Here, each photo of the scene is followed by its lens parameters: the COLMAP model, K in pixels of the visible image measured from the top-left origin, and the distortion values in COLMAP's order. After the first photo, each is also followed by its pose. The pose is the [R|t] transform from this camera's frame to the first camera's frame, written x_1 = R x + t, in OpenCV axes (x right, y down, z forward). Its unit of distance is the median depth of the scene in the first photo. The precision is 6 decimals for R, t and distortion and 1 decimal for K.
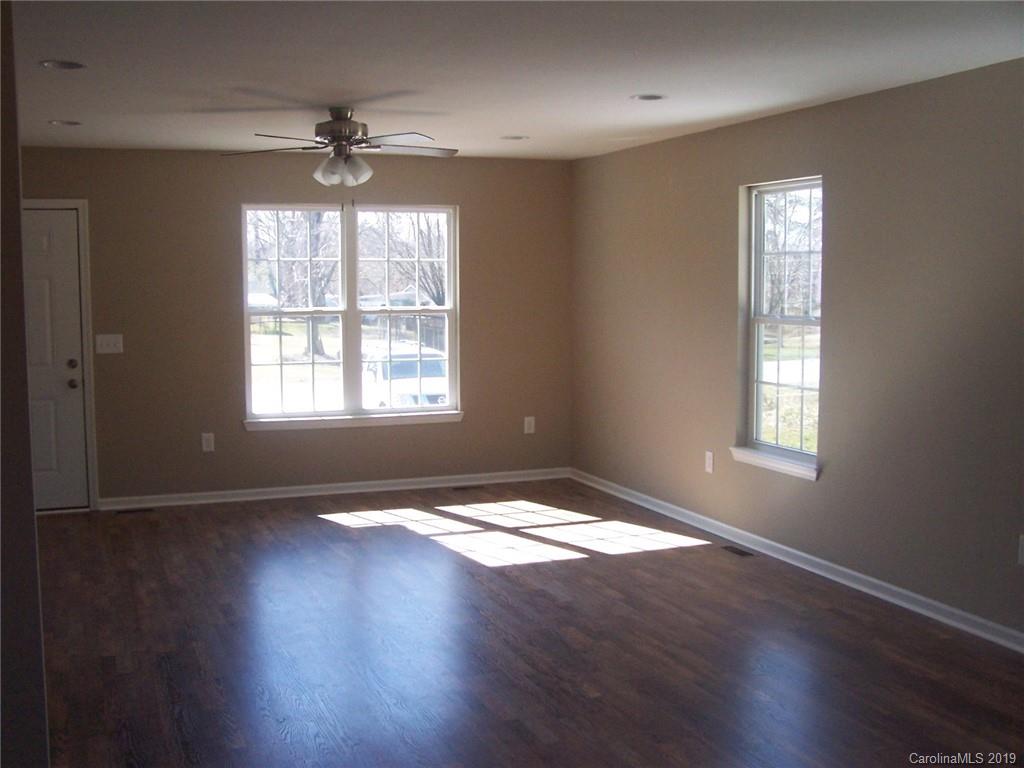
lens RADIAL K [[1149.6, 0, 502.1], [0, 1149.6, 389.1], [0, 0, 1]] dist [-0.122674, 0.000000]
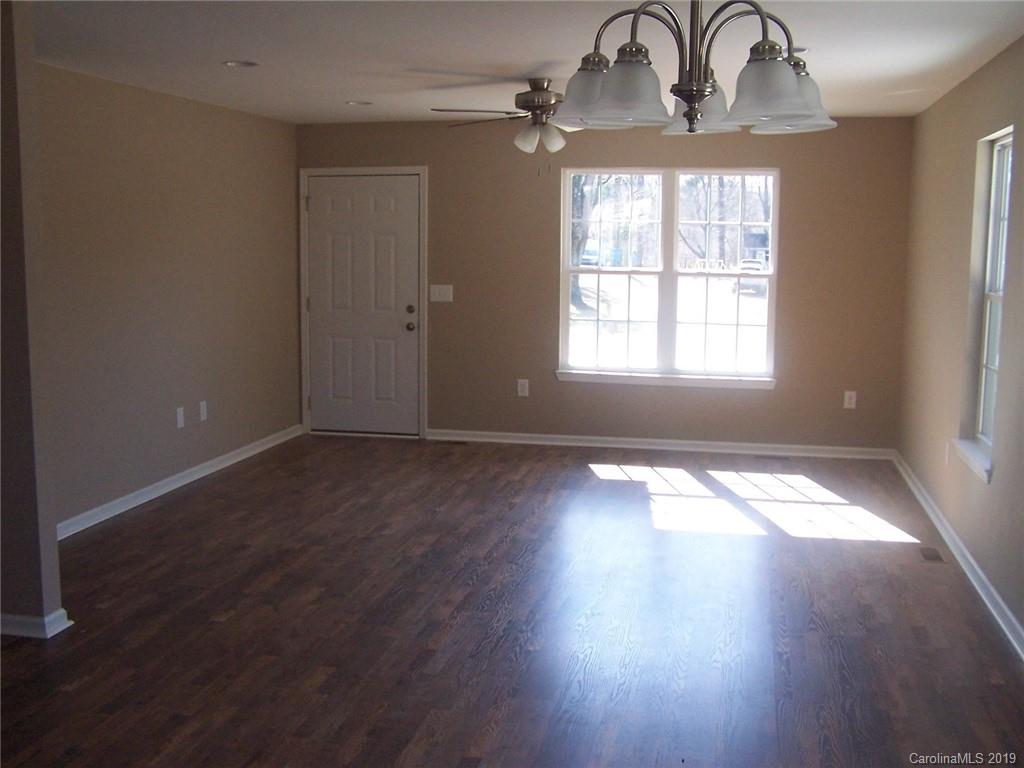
lens RADIAL K [[1149.6, 0, 500.5], [0, 1149.6, 381.4], [0, 0, 1]] dist [-0.122674, 0.000000]
pose [[0.834981, 0.080303, -0.544388, 0.335206], [-0.065646, 0.996766, 0.046345, -0.009370], [0.546349, -0.002961, 0.837552, 0.068068]]
